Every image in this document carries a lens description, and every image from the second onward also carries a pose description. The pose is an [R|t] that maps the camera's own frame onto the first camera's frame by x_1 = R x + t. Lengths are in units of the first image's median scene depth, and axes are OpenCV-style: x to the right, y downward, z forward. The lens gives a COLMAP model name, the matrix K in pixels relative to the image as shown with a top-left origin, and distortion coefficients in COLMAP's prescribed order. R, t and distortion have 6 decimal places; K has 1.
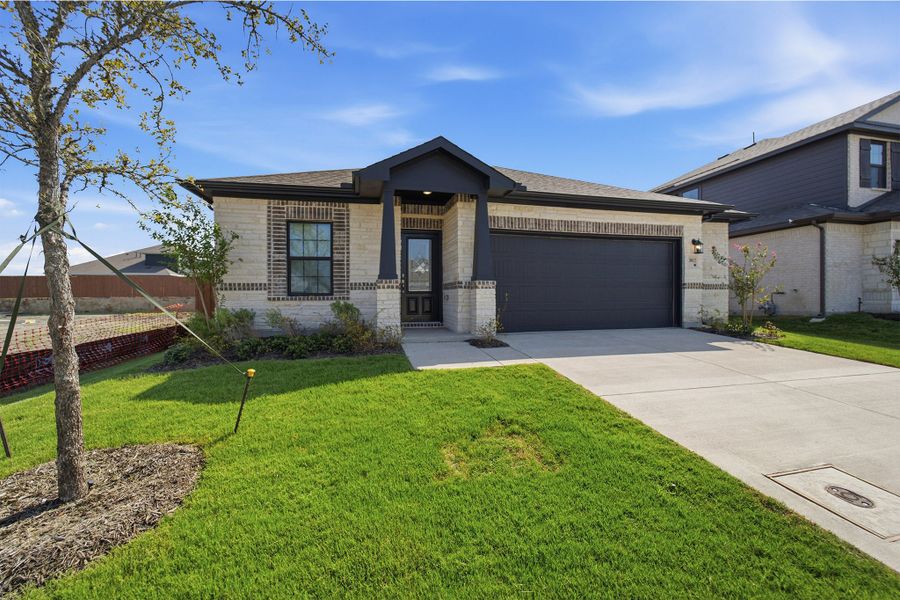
lens RADIAL K [[379.1, 0, 455.4], [0, 379.1, 297.7], [0, 0, 1]] dist [-0.012044, 0.005511]
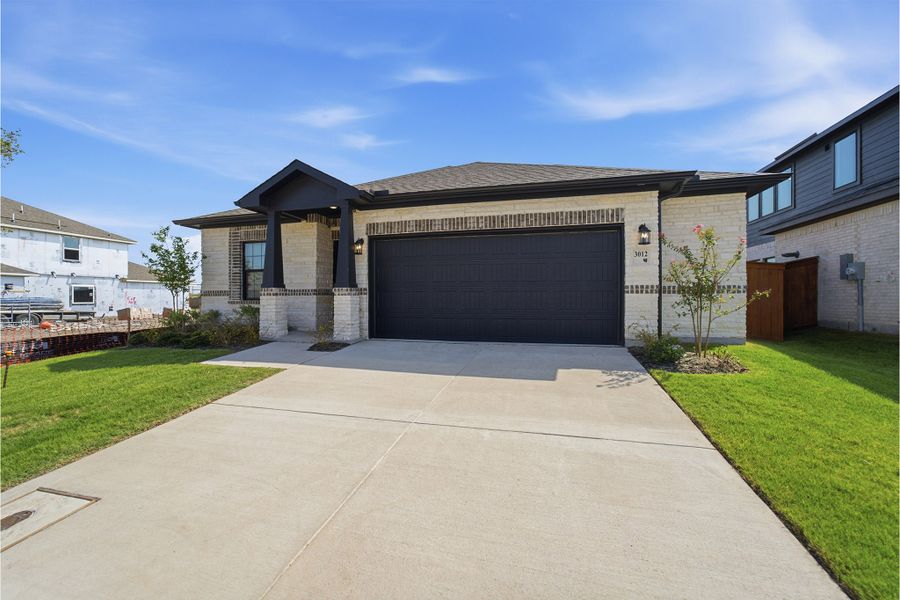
lens RADIAL K [[379.1, 0, 452.5], [0, 379.1, 291.8], [0, 0, 1]] dist [-0.012044, 0.005511]
pose [[0.868082, -0.004039, -0.496404, 0.794136], [-0.003856, 0.999882, -0.014879, -0.017239], [0.496406, 0.014830, 0.867964, 0.237099]]
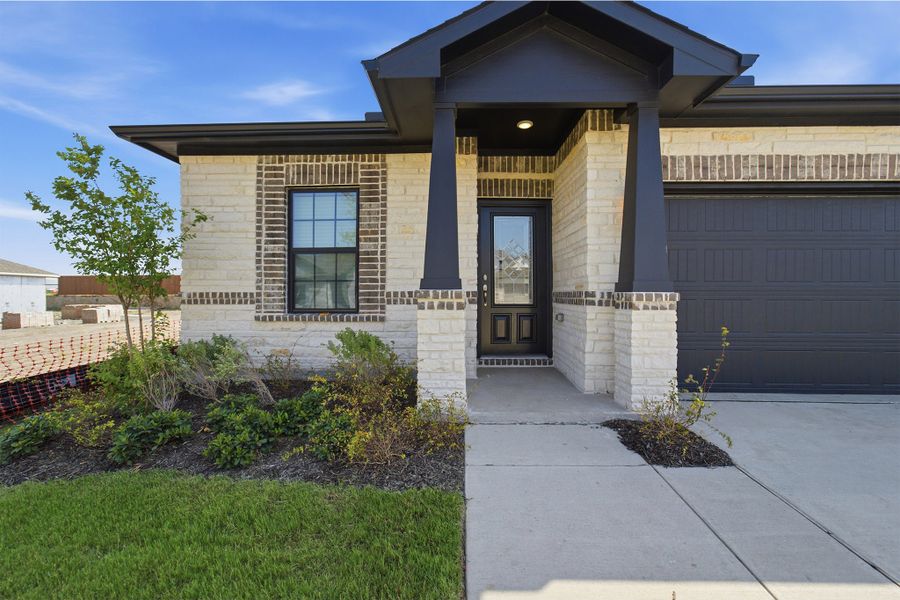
lens RADIAL K [[409.1, 0, 444.4], [0, 409.1, 285.3], [0, 0, 1]] dist [-0.002626, 0.001698]
pose [[0.960840, 0.003702, -0.277079, -0.023345], [-0.009120, 0.999792, -0.018268, -0.039150], [0.276954, 0.020080, 0.960673, 0.435067]]
